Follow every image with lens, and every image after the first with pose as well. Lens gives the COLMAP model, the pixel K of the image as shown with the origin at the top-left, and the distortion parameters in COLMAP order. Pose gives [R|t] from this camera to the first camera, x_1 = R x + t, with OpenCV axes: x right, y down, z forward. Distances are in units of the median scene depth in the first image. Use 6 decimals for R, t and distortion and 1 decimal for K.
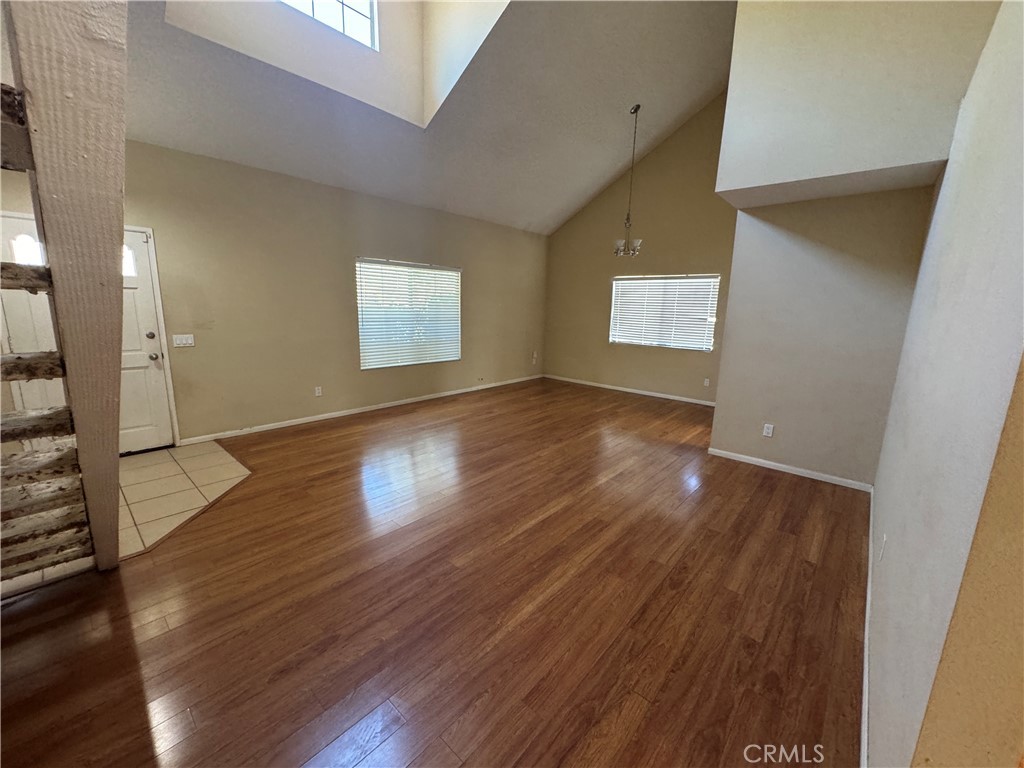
lens RADIAL K [[408.5, 0, 511.5], [0, 408.5, 384.3], [0, 0, 1]] dist [-0.001758, -0.000324]
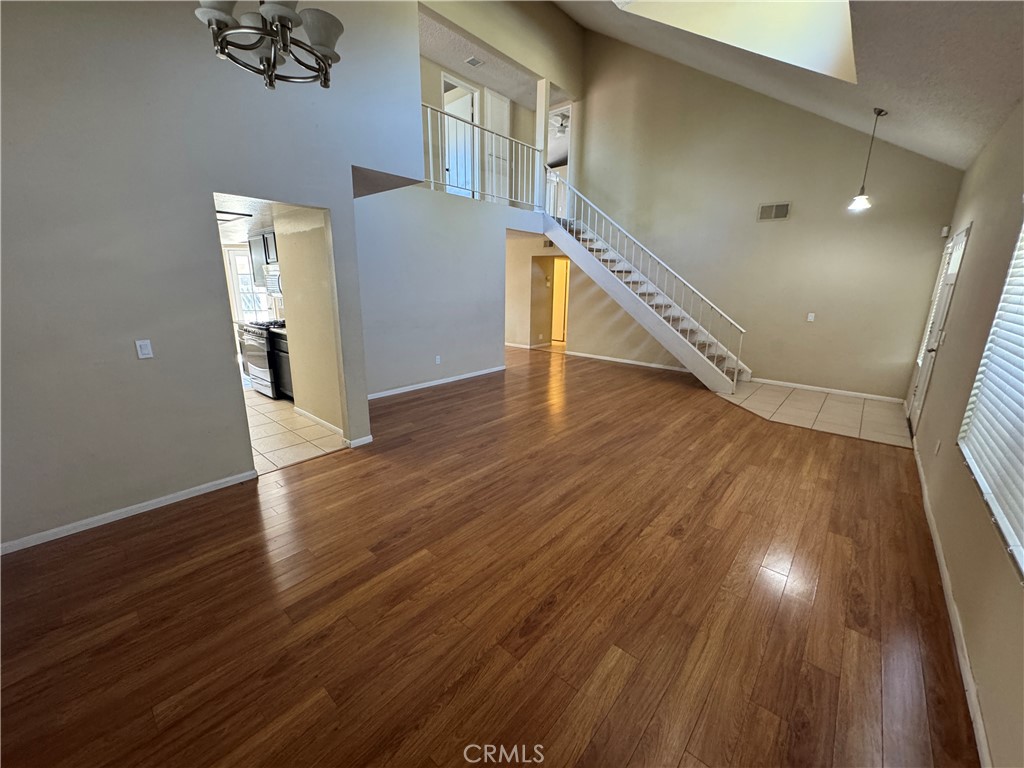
lens RADIAL K [[408.5, 0, 511.5], [0, 408.5, 384.3], [0, 0, 1]] dist [-0.001758, -0.000324]
pose [[-0.999210, -0.036963, -0.014595, 0.198690], [-0.039663, 0.904697, 0.424205, -0.365991], [-0.002476, 0.424449, -0.905449, 1.876745]]
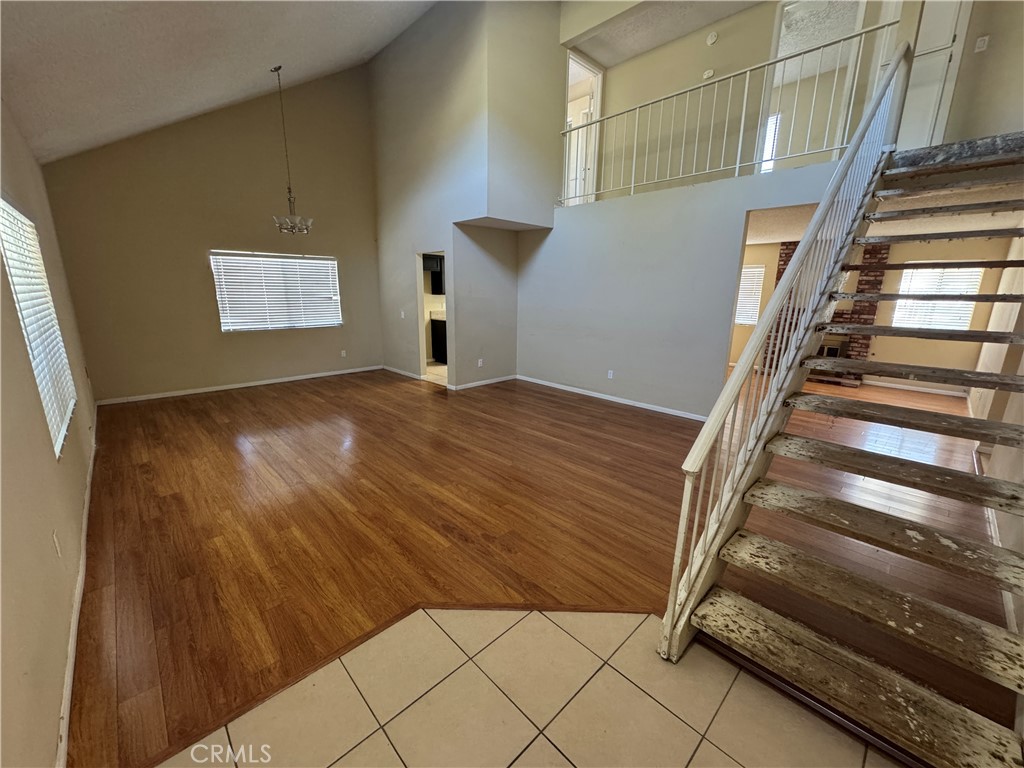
lens RADIAL K [[408.5, 0, 511.5], [0, 408.5, 384.3], [0, 0, 1]] dist [-0.001758, -0.000324]
pose [[0.082399, -0.253835, 0.963731, -0.952261], [0.182012, 0.954589, 0.235864, -0.167469], [-0.979838, 0.155976, 0.124859, 0.656534]]
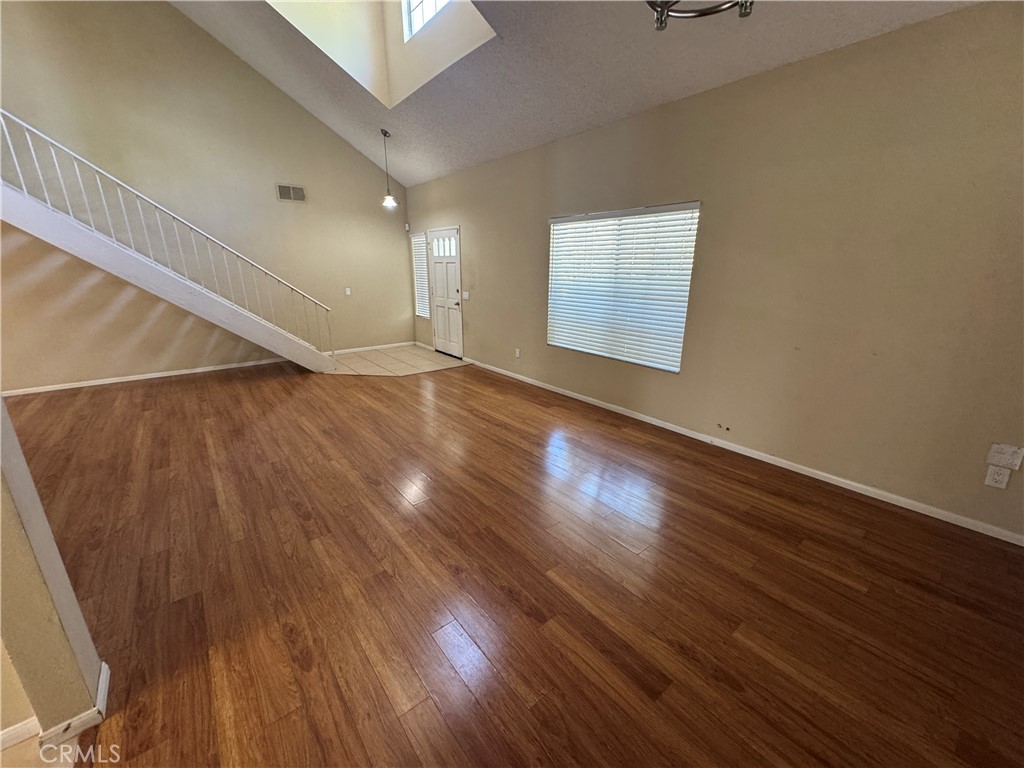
lens RADIAL K [[408.5, 0, 511.5], [0, 408.5, 384.3], [0, 0, 1]] dist [-0.001758, -0.000324]
pose [[-0.172784, 0.254303, -0.951565, 0.744241], [-0.194005, 0.938383, 0.286007, -0.267627], [0.965664, 0.234026, -0.112801, 1.411276]]
